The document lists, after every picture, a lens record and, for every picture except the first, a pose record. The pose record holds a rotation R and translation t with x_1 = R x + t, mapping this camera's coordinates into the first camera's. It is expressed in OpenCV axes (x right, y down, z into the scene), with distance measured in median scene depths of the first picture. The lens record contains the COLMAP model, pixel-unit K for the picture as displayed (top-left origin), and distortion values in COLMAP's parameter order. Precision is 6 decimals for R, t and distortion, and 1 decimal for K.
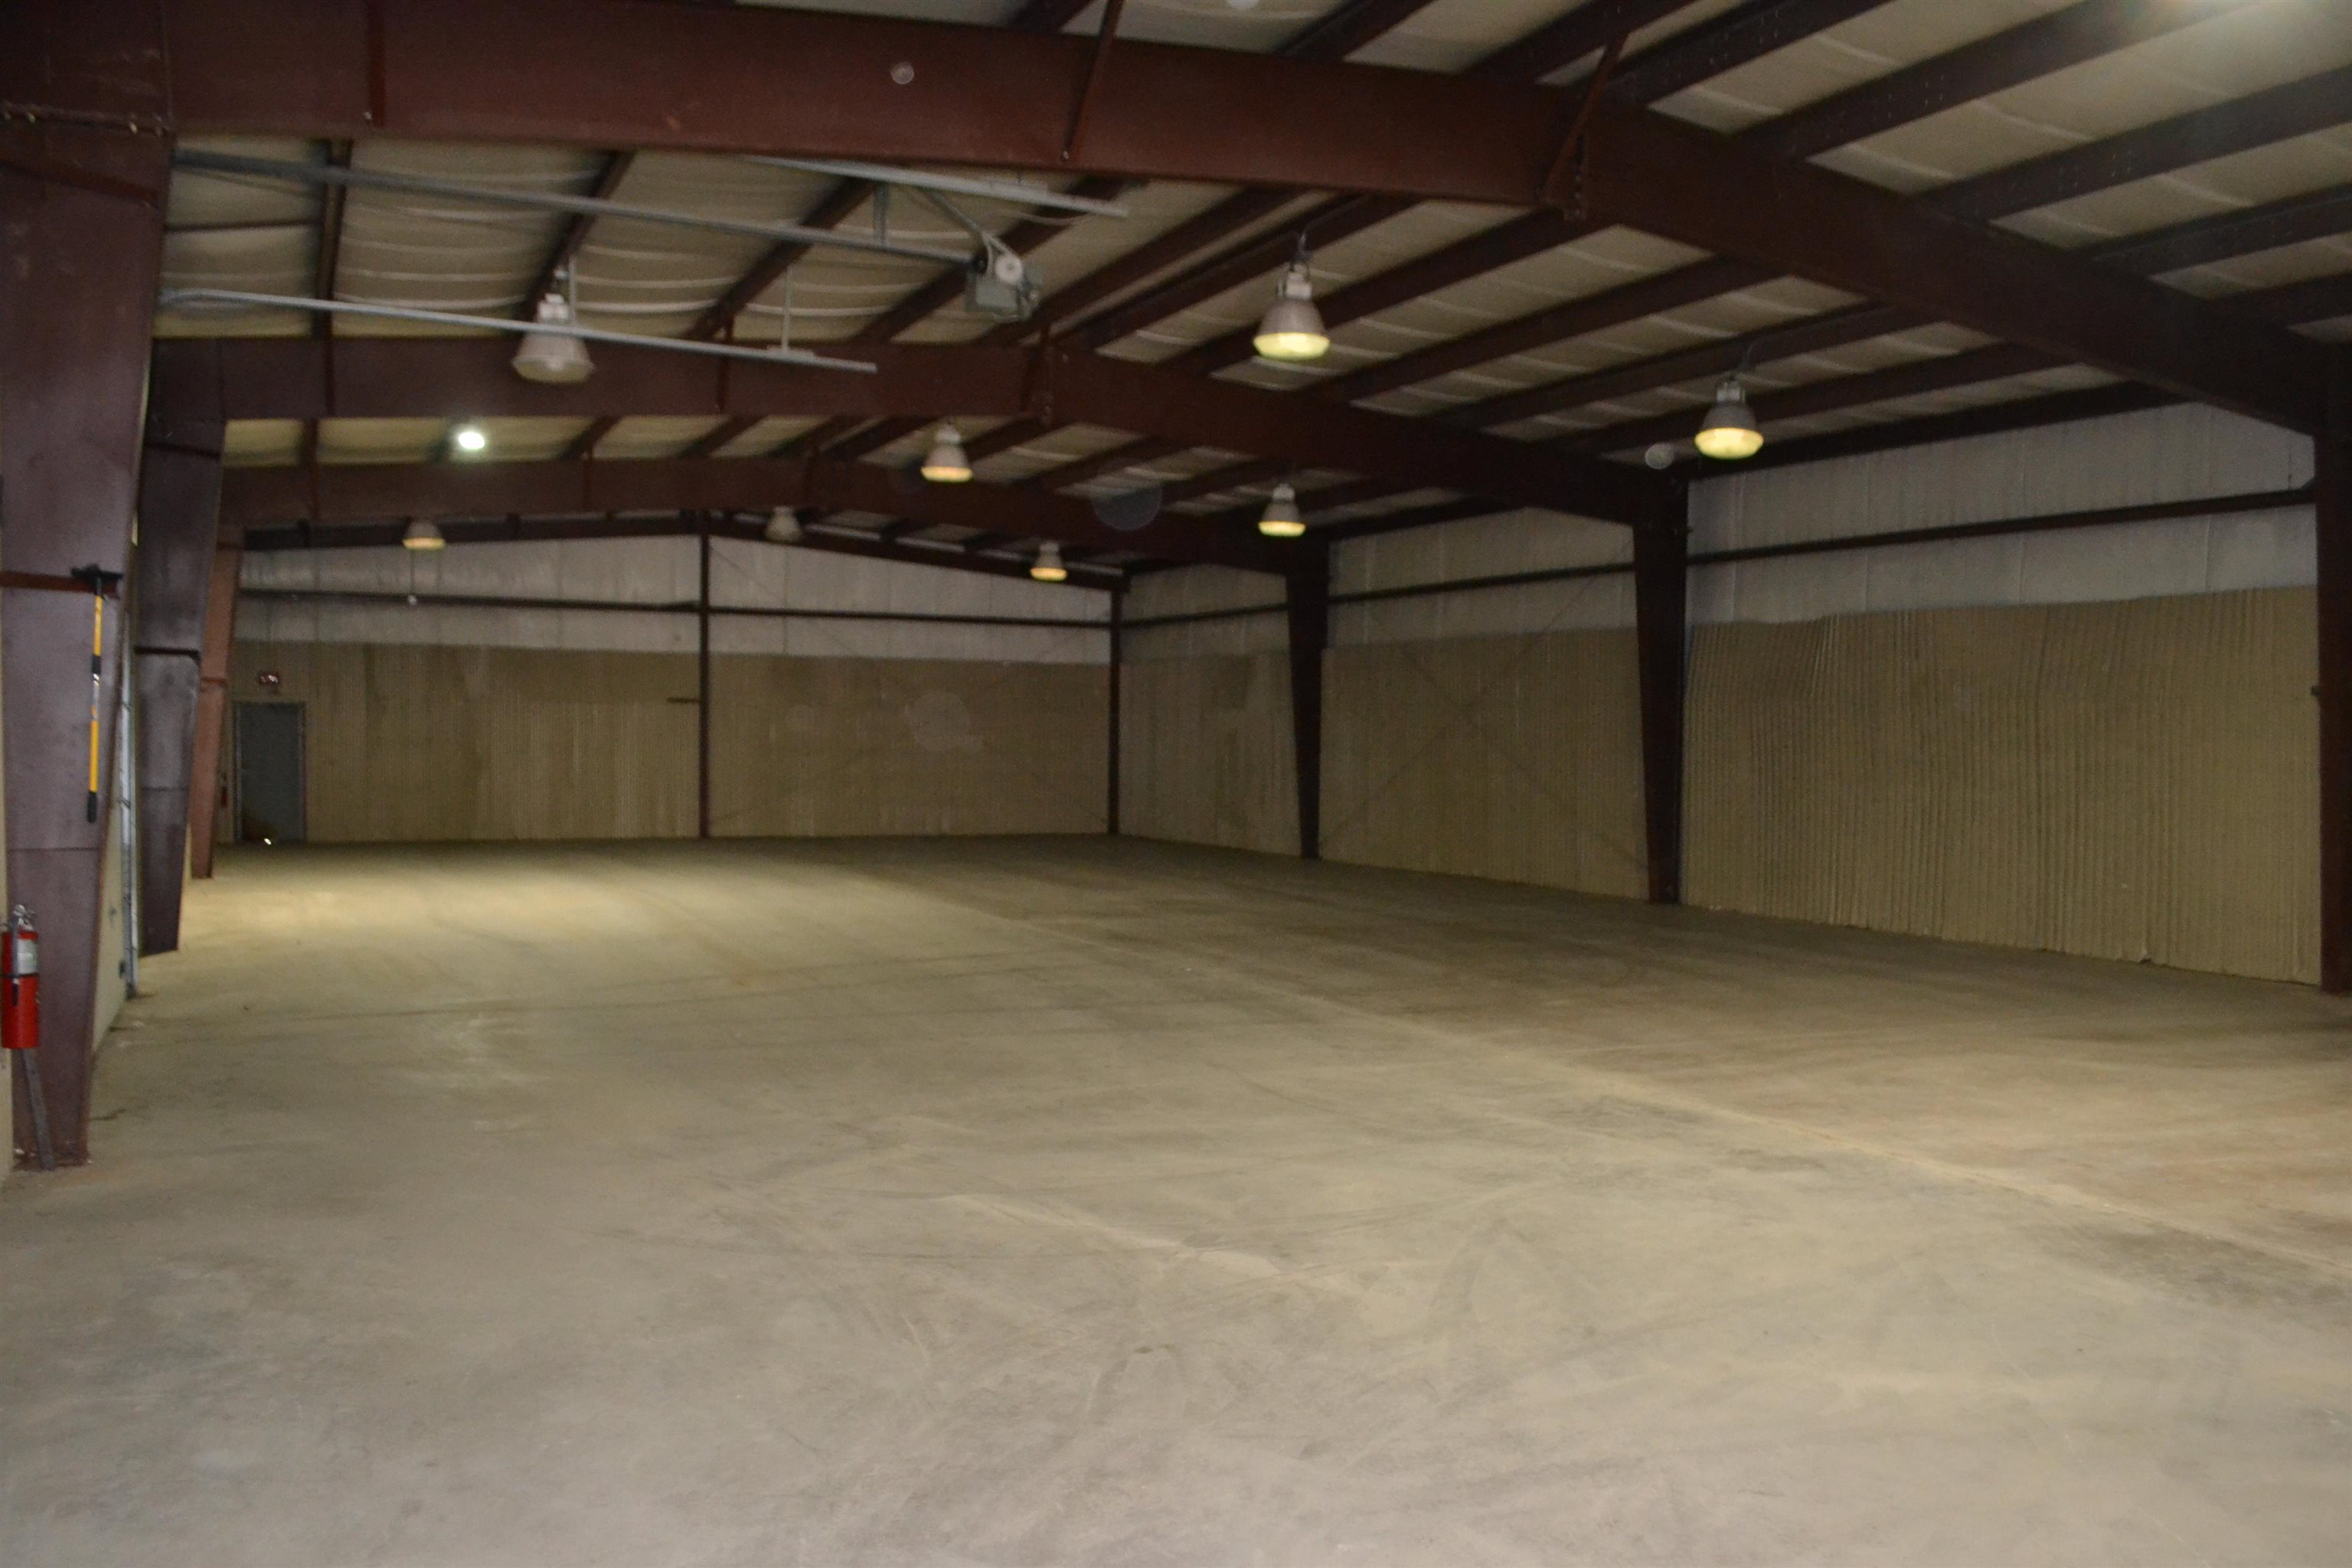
lens RADIAL K [[1893.1, 0, 1165.9], [0, 1893.1, 833.9], [0, 0, 1]] dist [-0.084537, 0.013545]
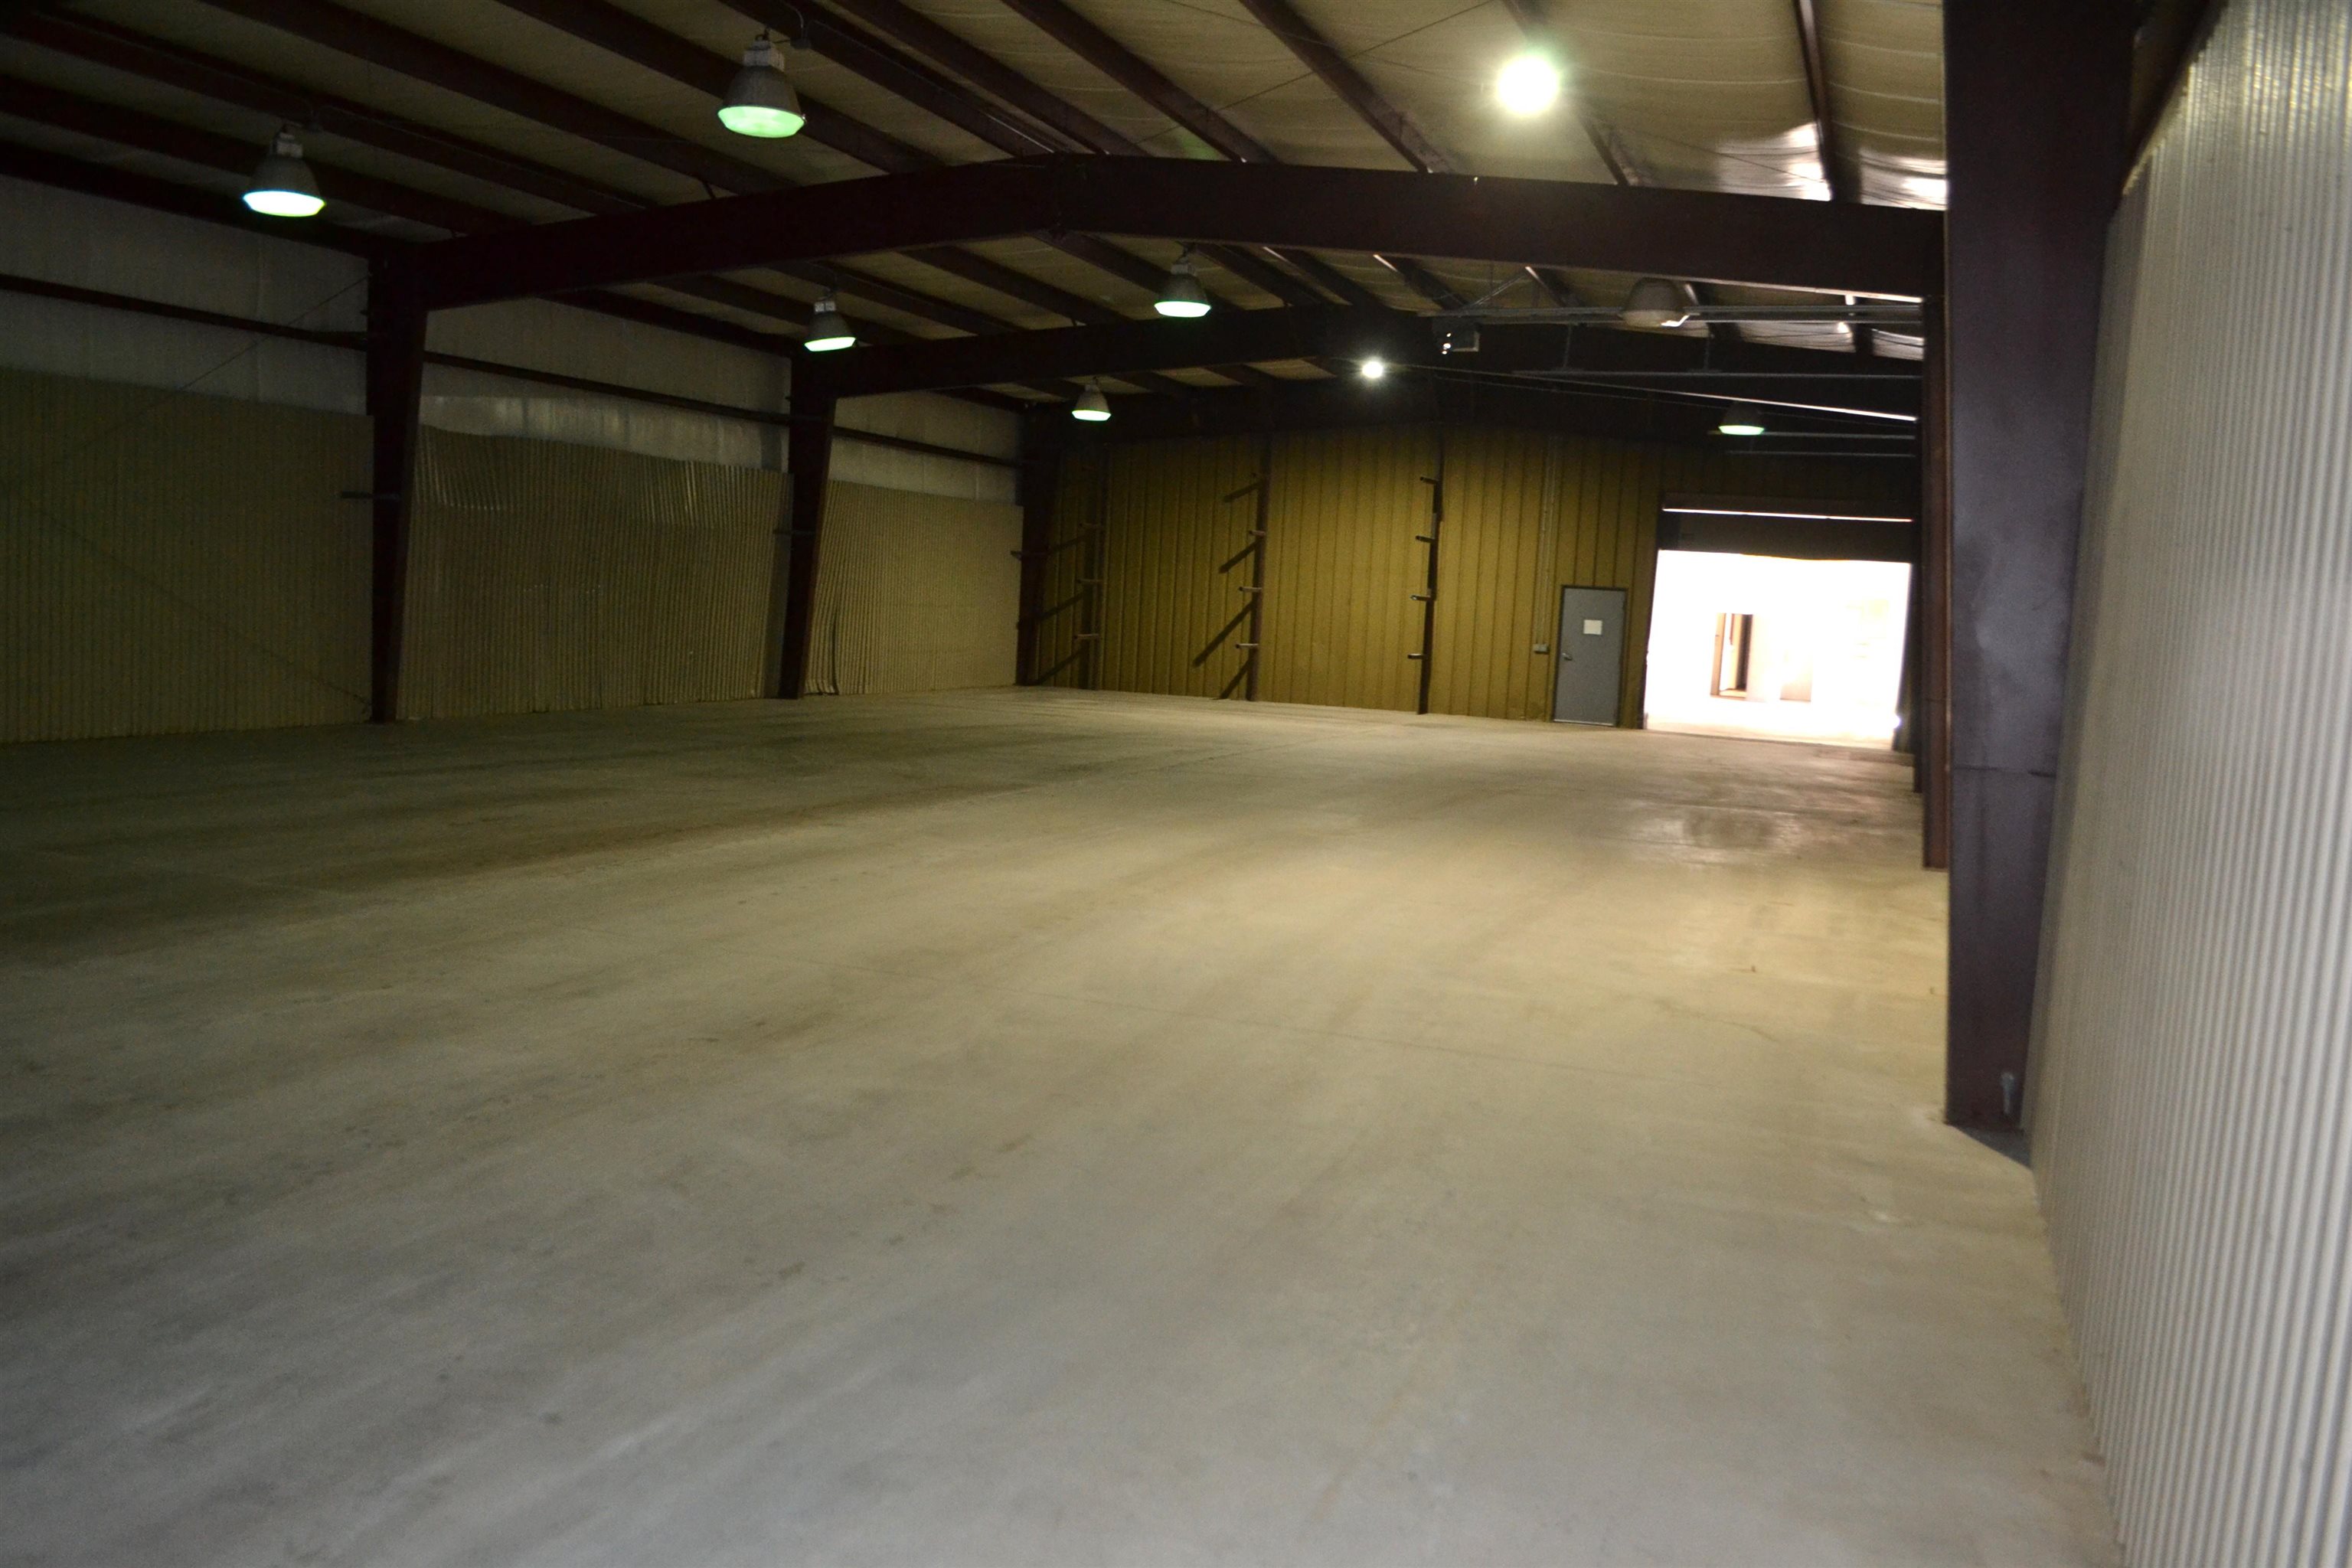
lens RADIAL K [[1893.1, 0, 1165.9], [0, 1893.1, 833.9], [0, 0, 1]] dist [-0.084537, 0.013545]
pose [[-0.672361, -0.142377, 0.726402, -0.685627], [-0.023363, 0.984921, 0.171423, -0.078017], [-0.739855, 0.098287, -0.665548, 1.364270]]
